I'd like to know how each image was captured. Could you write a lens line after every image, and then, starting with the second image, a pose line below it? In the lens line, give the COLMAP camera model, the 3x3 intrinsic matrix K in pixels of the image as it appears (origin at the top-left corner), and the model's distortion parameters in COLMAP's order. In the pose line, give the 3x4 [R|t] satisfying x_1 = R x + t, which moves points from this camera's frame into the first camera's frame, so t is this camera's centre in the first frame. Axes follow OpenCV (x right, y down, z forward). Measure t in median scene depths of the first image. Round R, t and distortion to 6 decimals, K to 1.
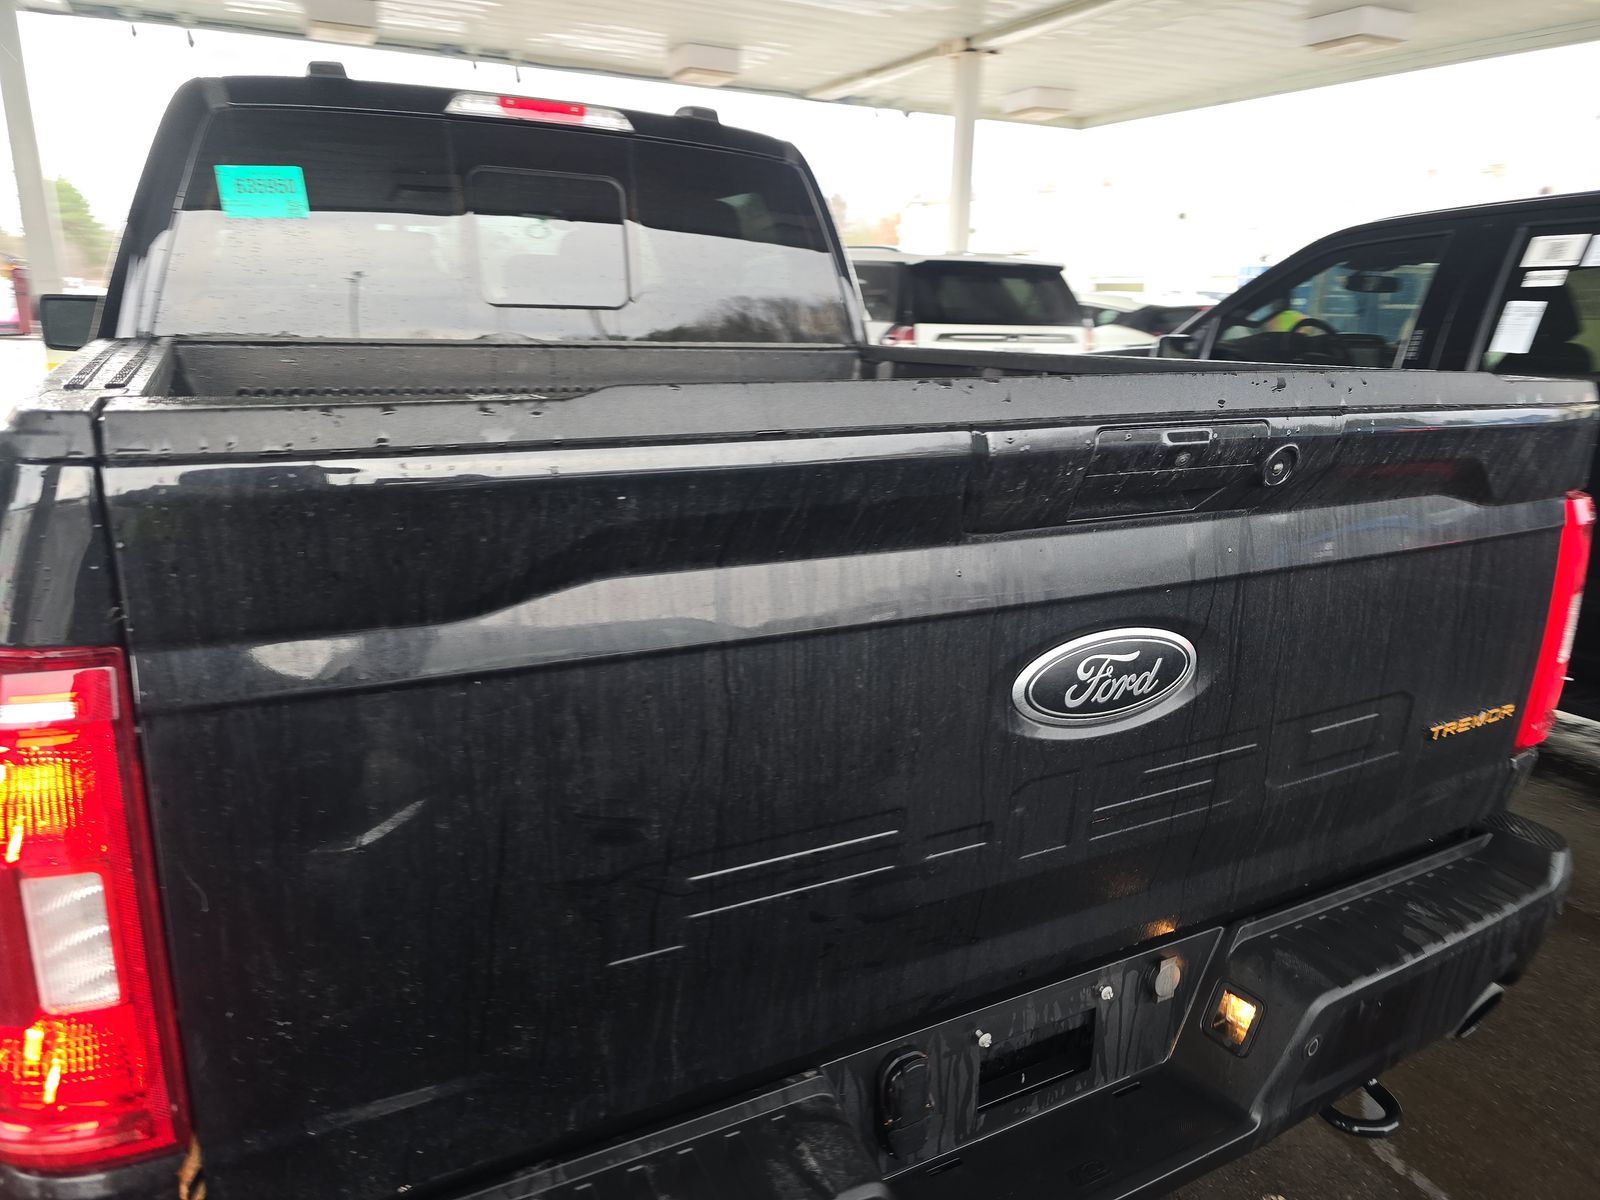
lens RADIAL K [[1119.9, 0, 808.6], [0, 1119.9, 599.3], [0, 0, 1]] dist [0.037577, -0.034445]
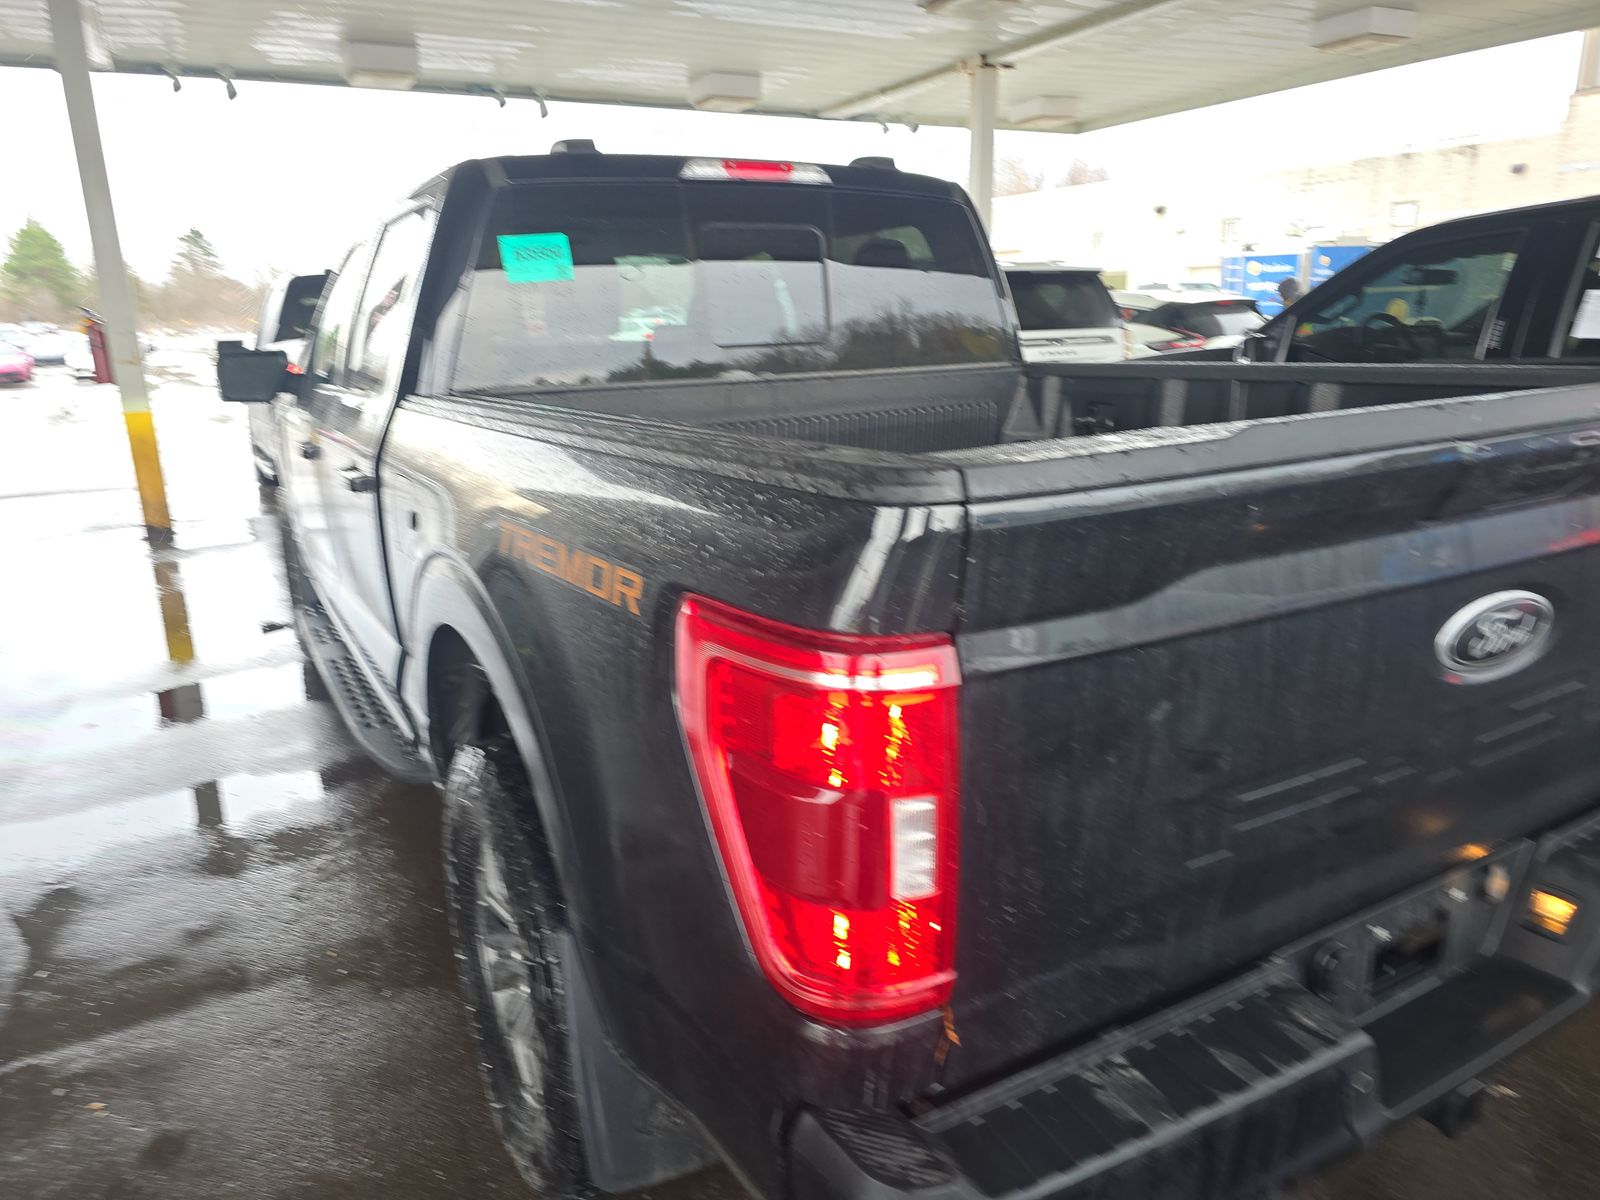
lens RADIAL K [[1119.9, 0, 790.8], [0, 1119.9, 605.9], [0, 0, 1]] dist [0.037577, -0.034445]
pose [[0.998567, -0.052672, 0.009460, -0.219480], [0.052677, 0.998612, -0.000252, -0.000484], [-0.009433, 0.000750, 0.999955, -0.105031]]
